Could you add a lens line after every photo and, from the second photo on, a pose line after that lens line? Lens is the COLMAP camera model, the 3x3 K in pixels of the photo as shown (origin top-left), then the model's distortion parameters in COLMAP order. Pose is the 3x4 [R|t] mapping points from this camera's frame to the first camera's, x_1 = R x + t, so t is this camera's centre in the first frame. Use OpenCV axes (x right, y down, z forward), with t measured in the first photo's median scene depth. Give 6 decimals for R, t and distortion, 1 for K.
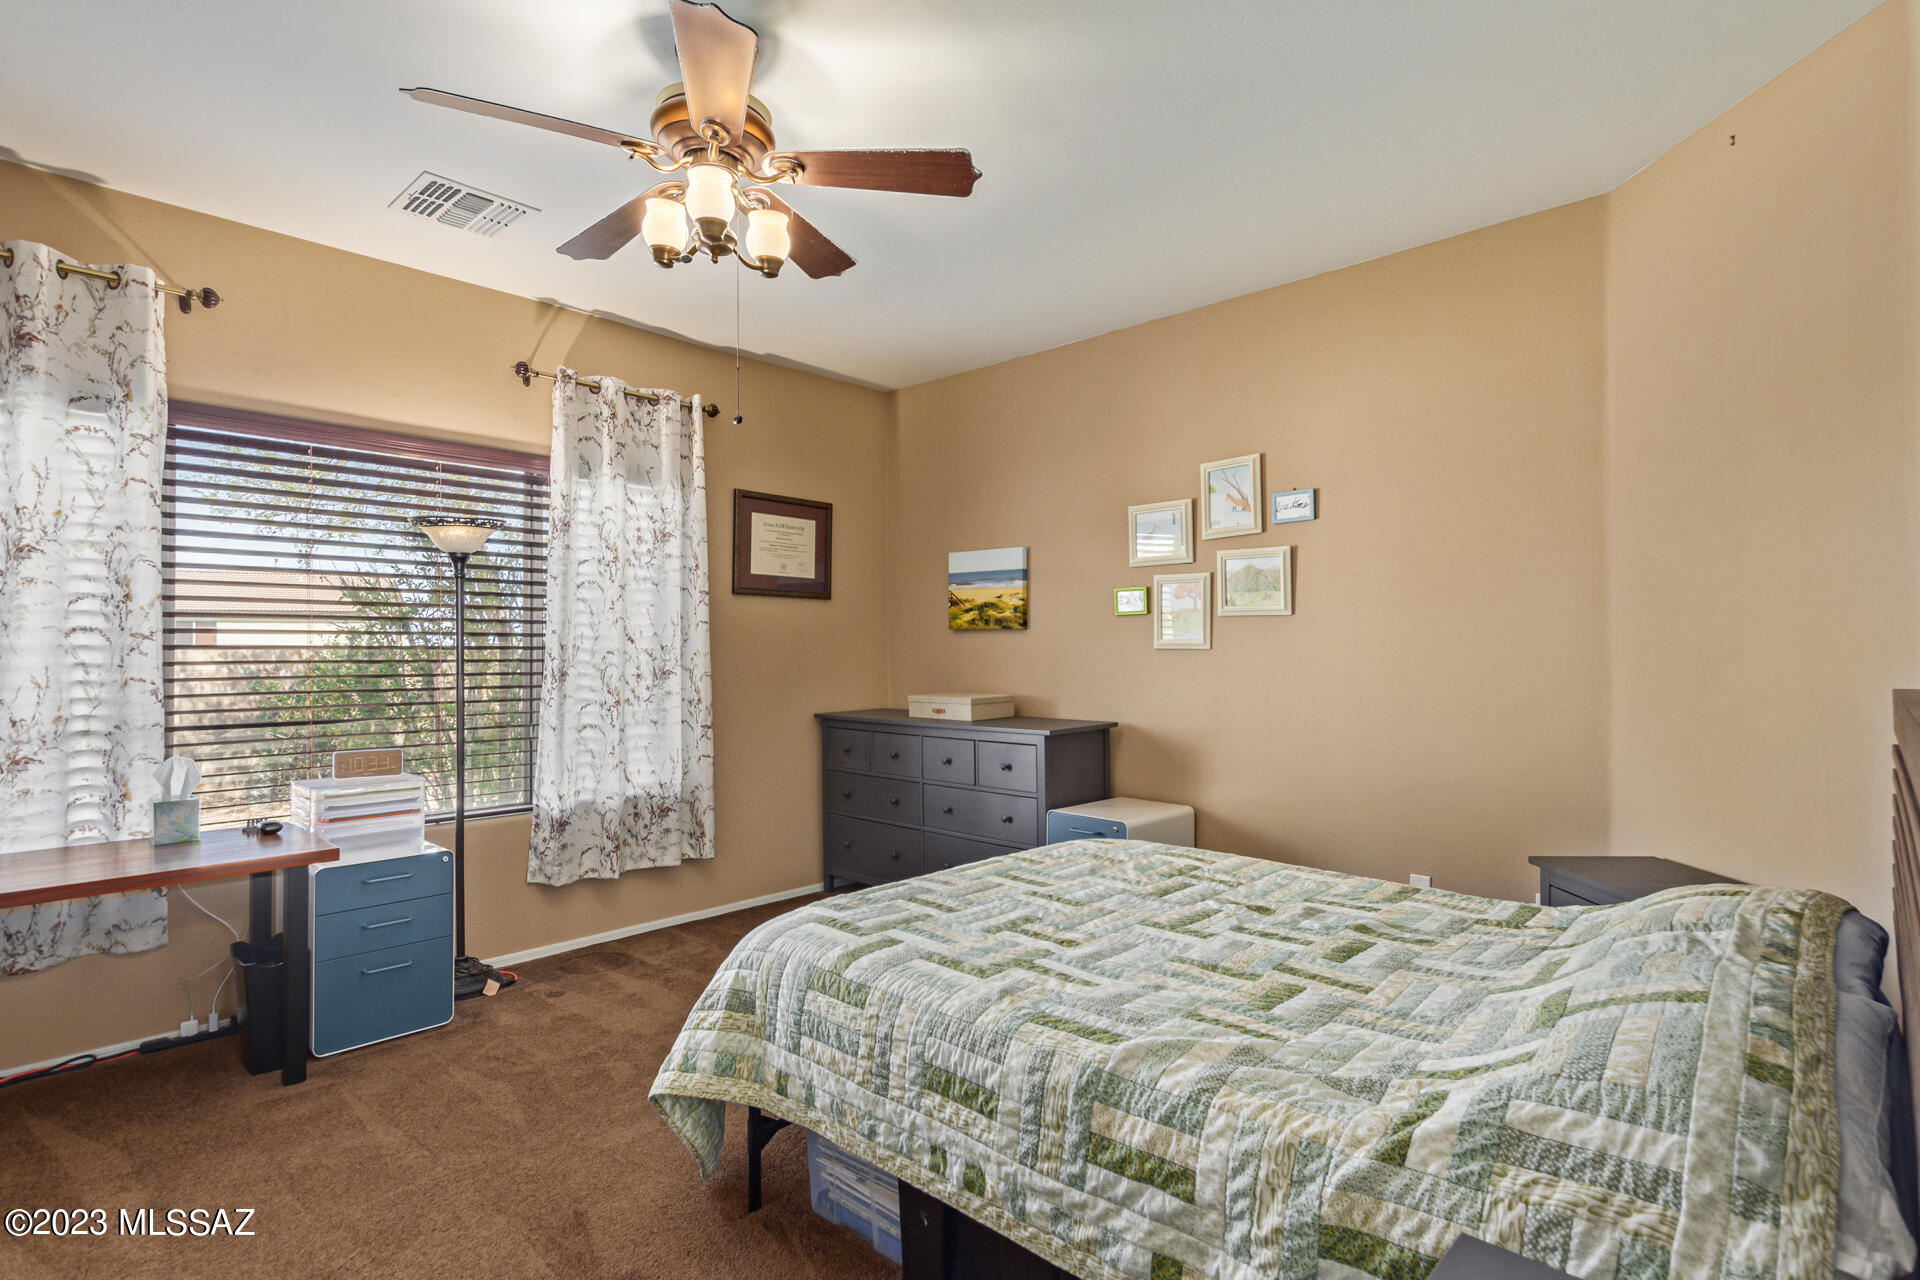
lens RADIAL K [[931.4, 0, 968.6], [0, 931.4, 640.9], [0, 0, 1]] dist [0.017710, -0.002650]
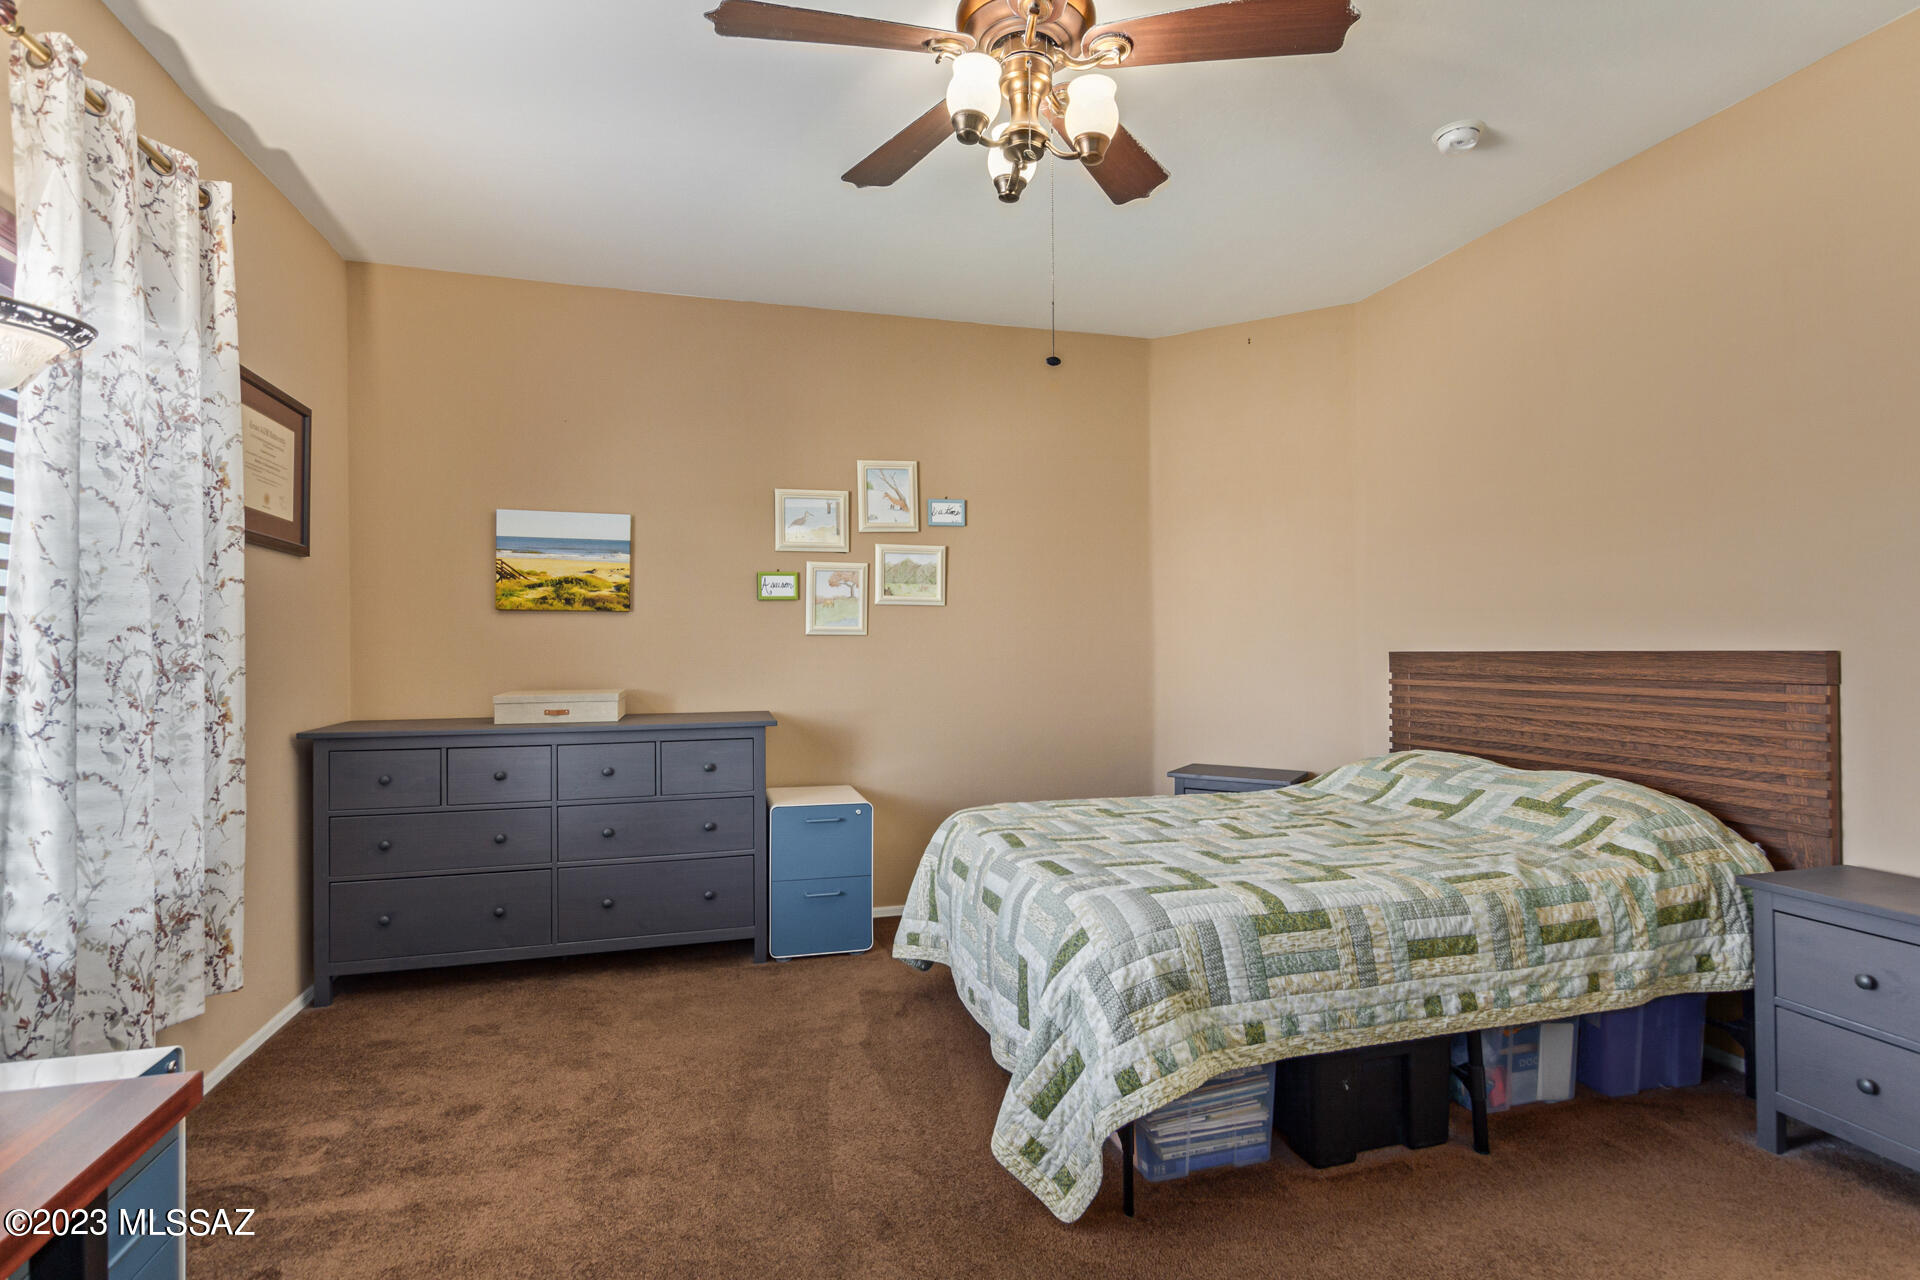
lens RADIAL K [[931.4, 0, 967.5], [0, 931.4, 642.2], [0, 0, 1]] dist [0.017710, -0.002650]
pose [[0.530884, 0.004053, 0.847435, -0.623446], [-0.003872, 0.999990, -0.002356, 0.020231], [-0.847436, -0.002030, 0.530894, 0.356445]]
